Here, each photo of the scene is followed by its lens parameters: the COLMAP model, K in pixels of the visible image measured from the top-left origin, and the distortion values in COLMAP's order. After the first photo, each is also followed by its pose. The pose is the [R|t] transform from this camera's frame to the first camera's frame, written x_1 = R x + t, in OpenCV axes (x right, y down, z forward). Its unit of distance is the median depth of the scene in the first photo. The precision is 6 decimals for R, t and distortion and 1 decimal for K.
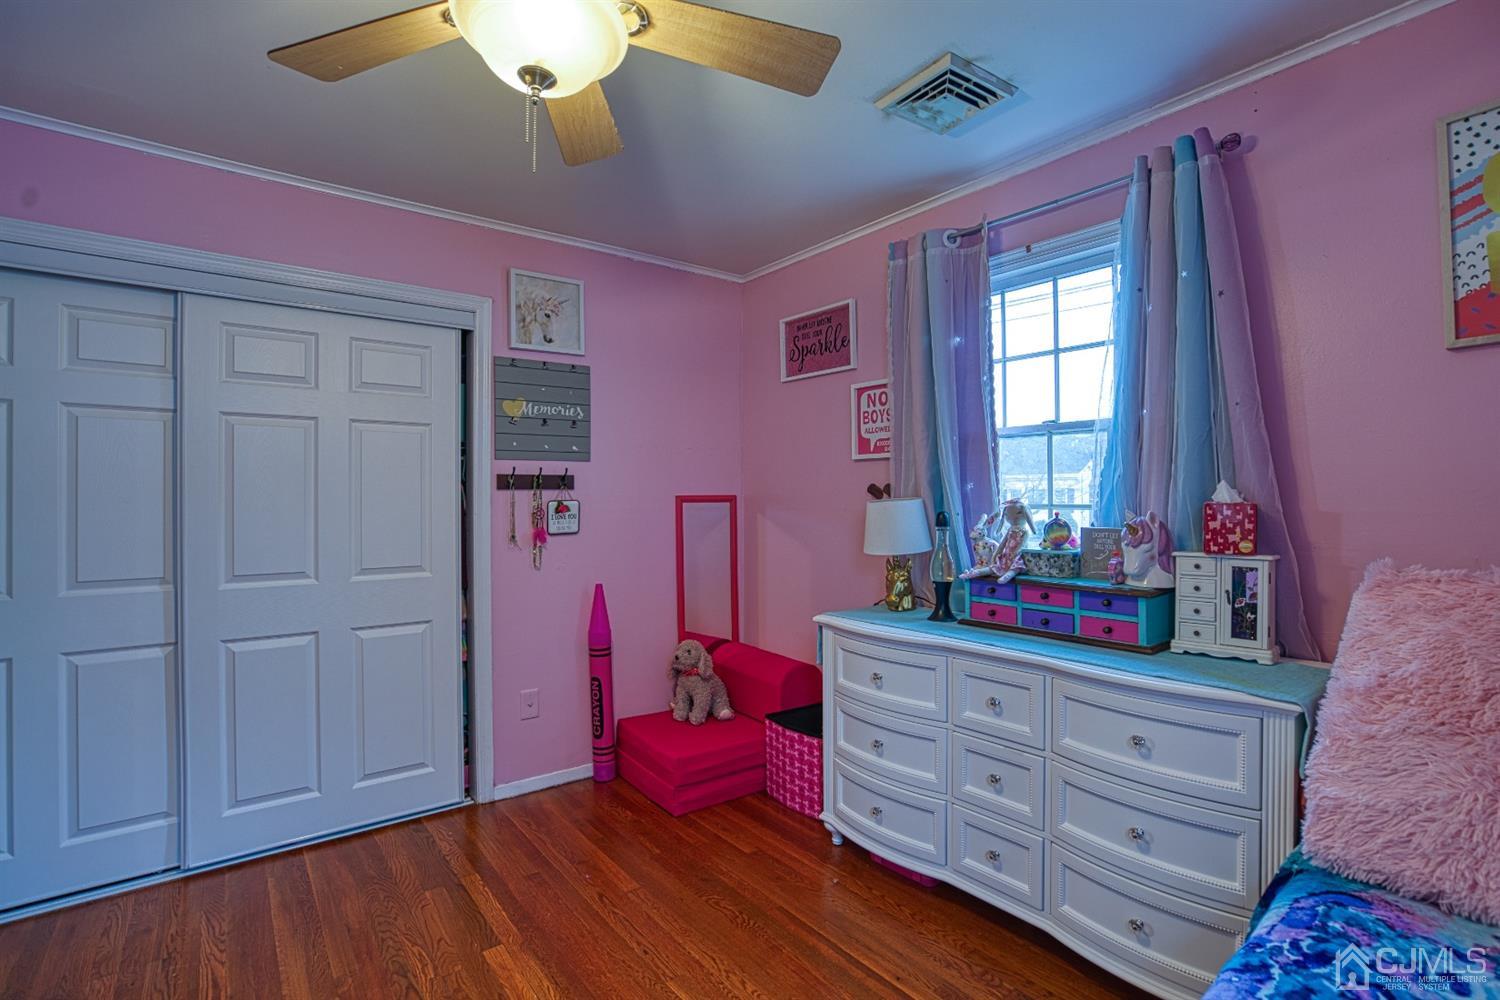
lens RADIAL K [[723.7, 0, 760.2], [0, 723.7, 496.8], [0, 0, 1]] dist [-0.064222, 0.025138]
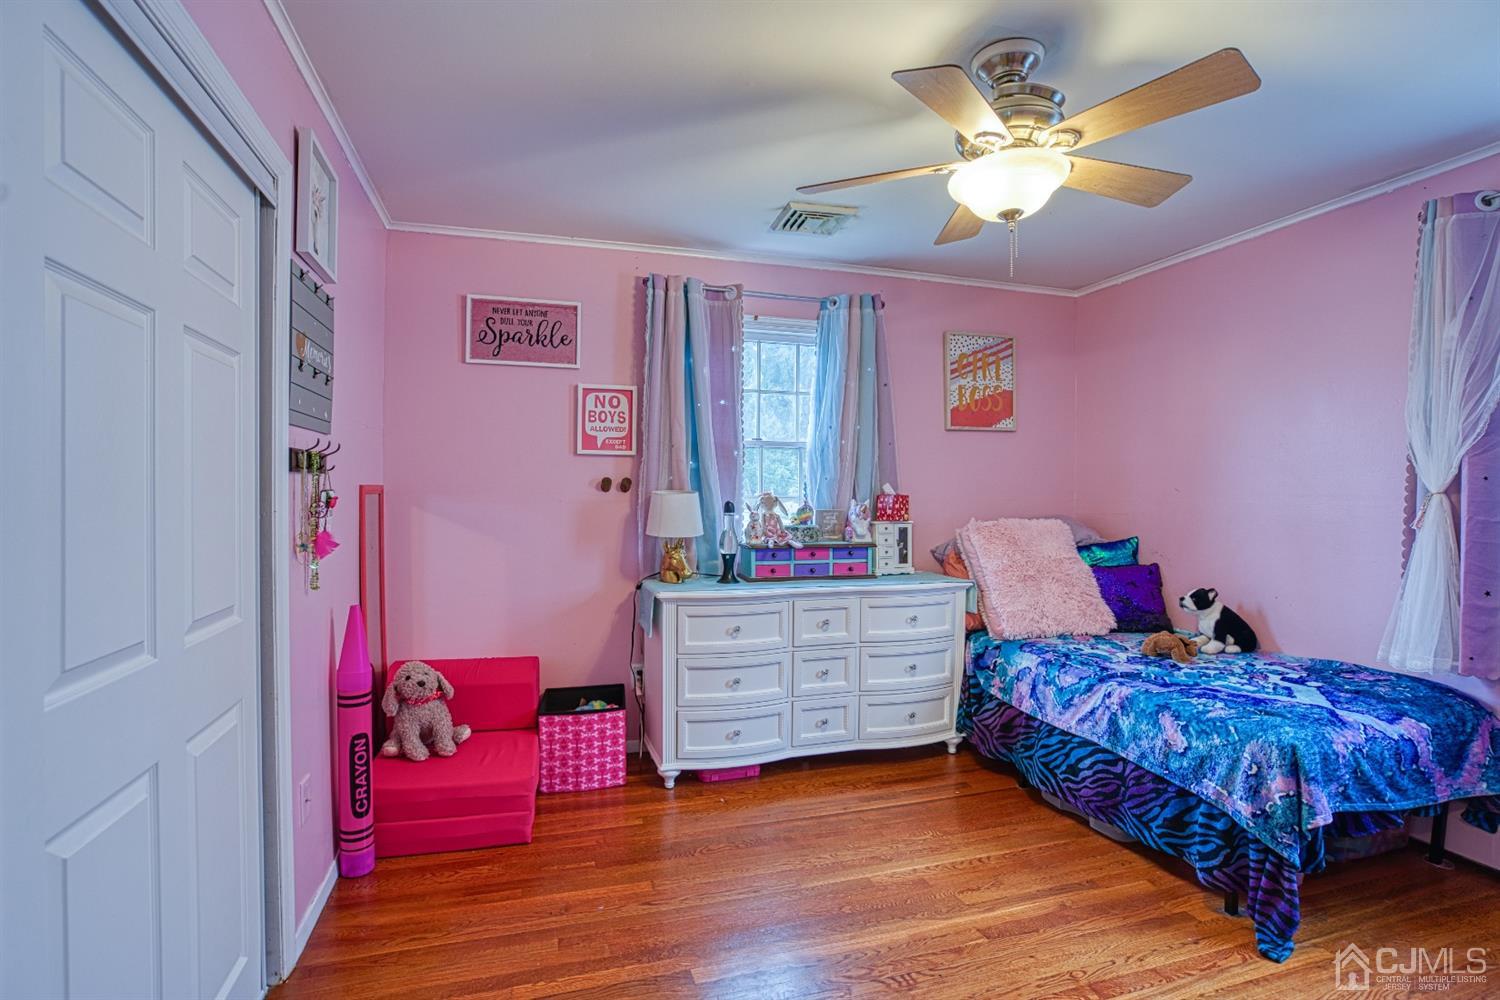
lens RADIAL K [[723.7, 0, 760.2], [0, 723.7, 496.8], [0, 0, 1]] dist [-0.064222, 0.025138]
pose [[0.351606, 0.001261, 0.936147, -0.977632], [-0.007604, 0.999970, 0.001508, 0.010042], [-0.936117, -0.007648, 0.351605, 0.476080]]
